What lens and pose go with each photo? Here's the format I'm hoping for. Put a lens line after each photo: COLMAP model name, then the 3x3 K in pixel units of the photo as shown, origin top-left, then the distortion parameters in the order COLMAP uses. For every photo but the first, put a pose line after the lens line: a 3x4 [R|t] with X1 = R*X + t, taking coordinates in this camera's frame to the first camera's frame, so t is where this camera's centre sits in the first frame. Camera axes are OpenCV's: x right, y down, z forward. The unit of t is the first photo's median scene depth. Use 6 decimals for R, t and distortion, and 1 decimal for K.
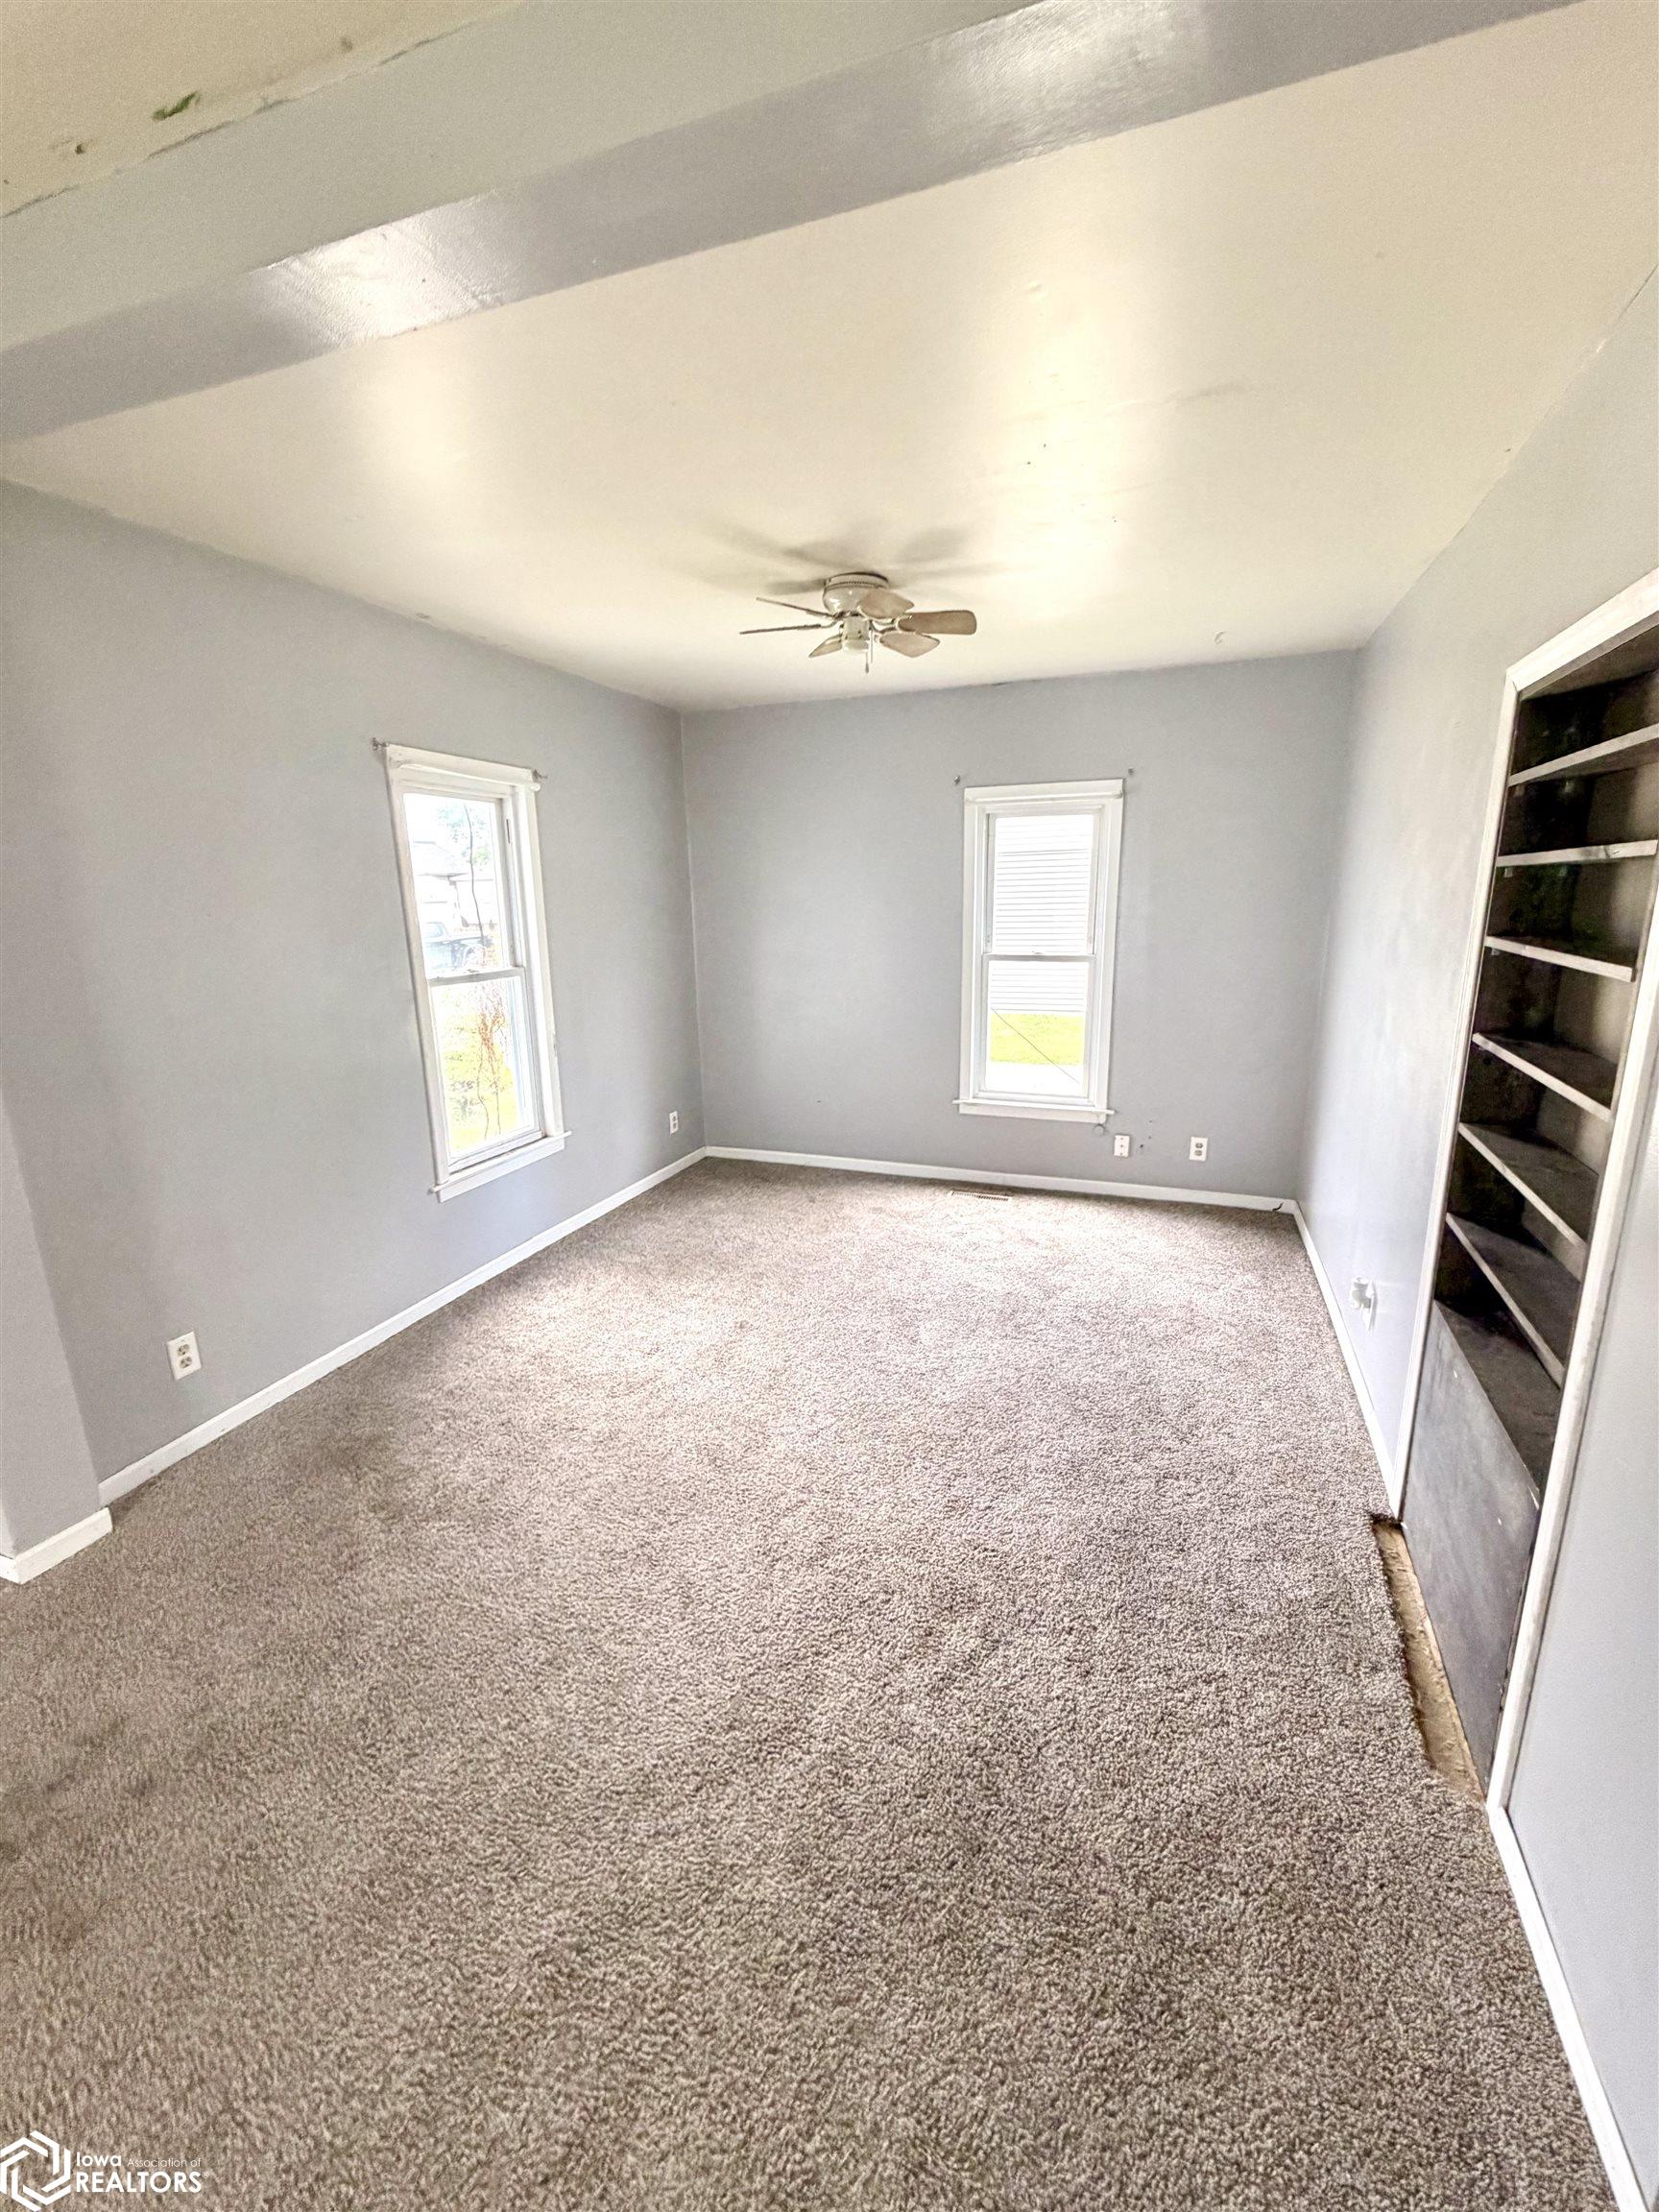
lens RADIAL K [[886.5, 0, 839.6], [0, 886.5, 1100.3], [0, 0, 1]] dist [-0.003053, -0.000378]
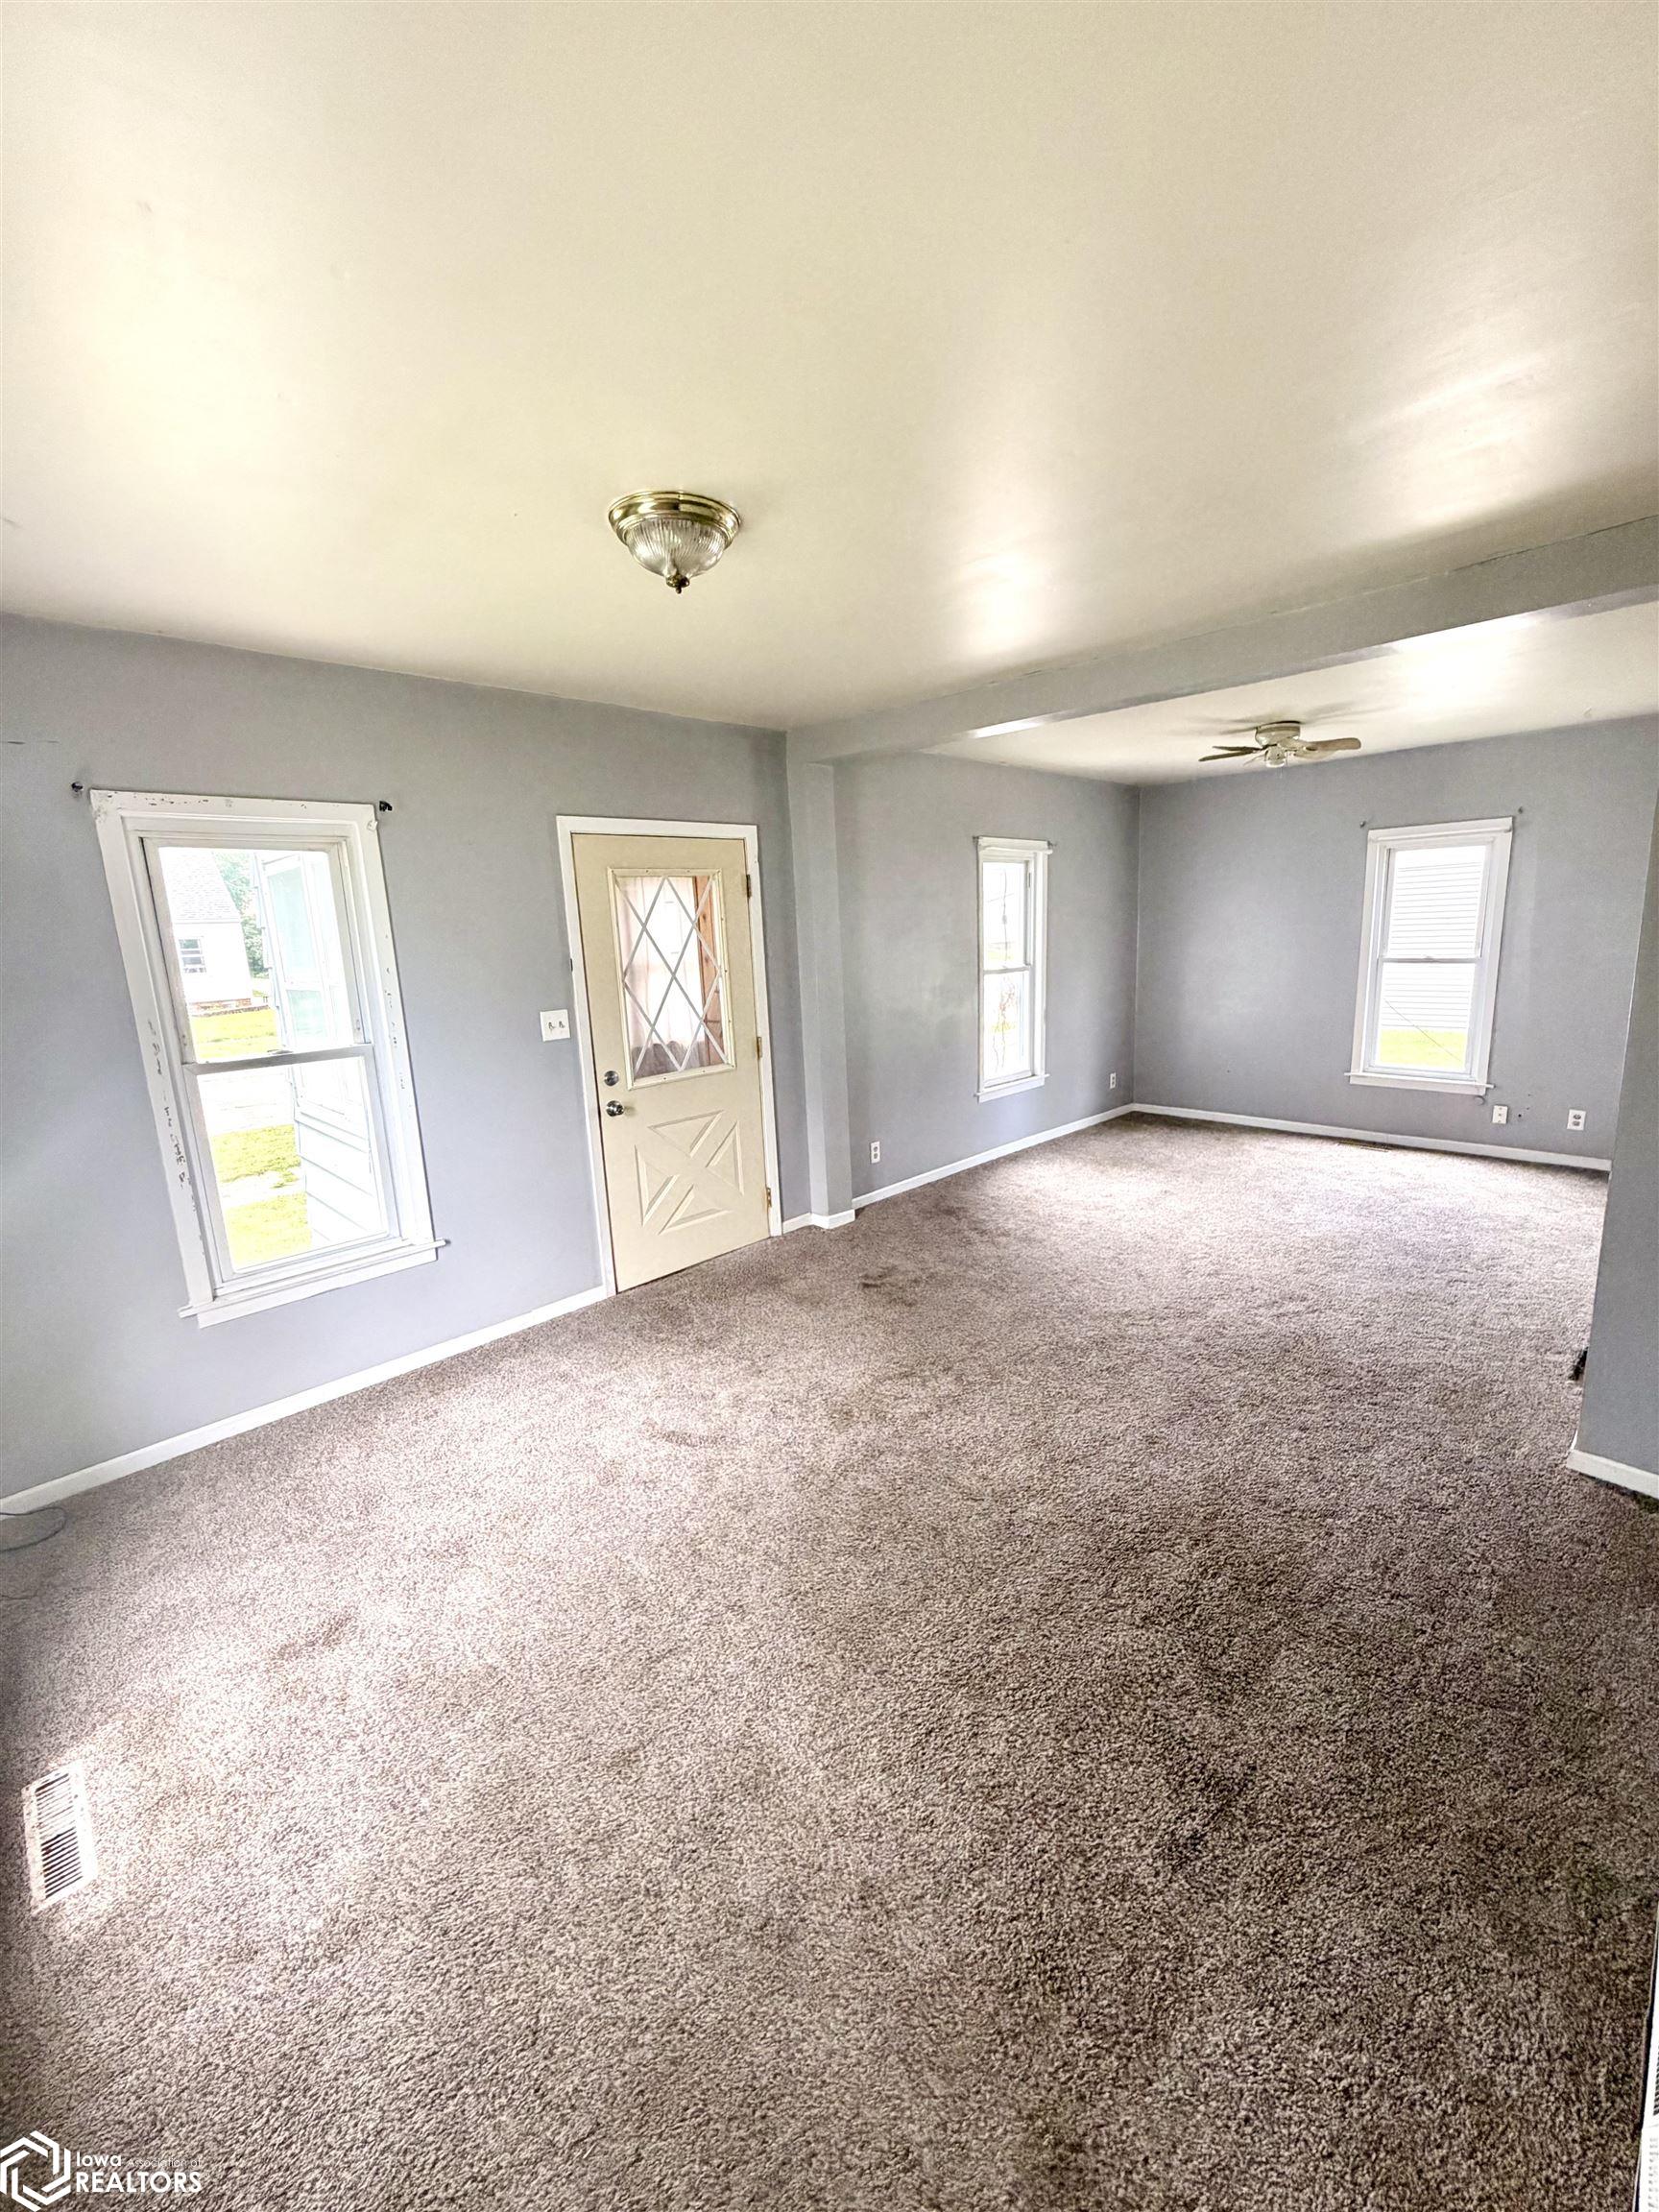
lens RADIAL K [[886.5, 0, 826.2], [0, 886.5, 1103.3], [0, 0, 1]] dist [-0.003053, -0.000378]
pose [[0.899489, 0.065427, -0.432018, 0.014425], [-0.074077, 0.997247, -0.003205, 0.135665], [0.430619, 0.034886, 0.901859, -0.612433]]
